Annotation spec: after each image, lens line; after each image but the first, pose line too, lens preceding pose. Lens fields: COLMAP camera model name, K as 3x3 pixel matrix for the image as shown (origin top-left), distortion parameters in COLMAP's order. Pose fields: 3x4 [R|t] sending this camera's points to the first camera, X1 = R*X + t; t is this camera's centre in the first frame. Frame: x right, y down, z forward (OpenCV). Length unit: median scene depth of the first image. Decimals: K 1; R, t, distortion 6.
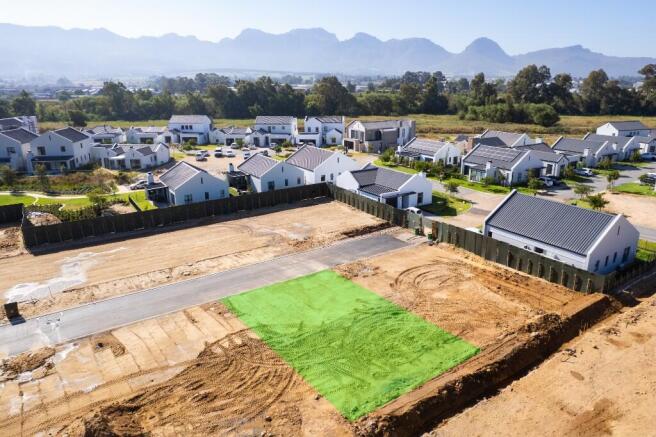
lens RADIAL K [[436.4, 0, 332.8], [0, 436.4, 221.2], [0, 0, 1]] dist [-0.061989, 0.061549]
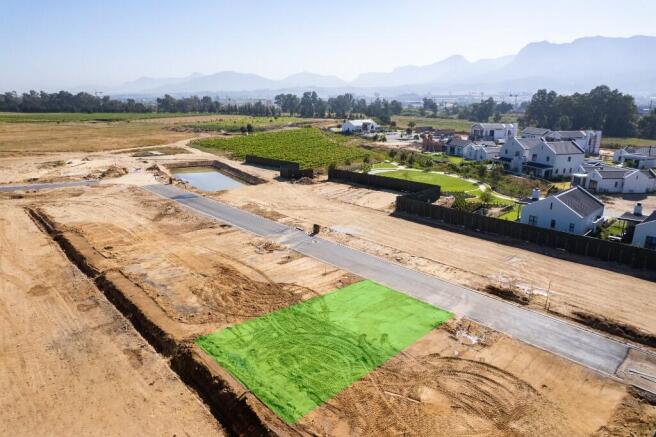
lens RADIAL K [[412.3, 0, 328.0], [0, 412.3, 230.3], [0, 0, 1]] dist [-0.064986, 0.048124]
pose [[0.167244, 0.301907, -0.938553, 0.484015], [-0.304112, 0.921339, 0.242179, -0.119725], [0.937841, 0.244922, 0.245902, 0.387036]]
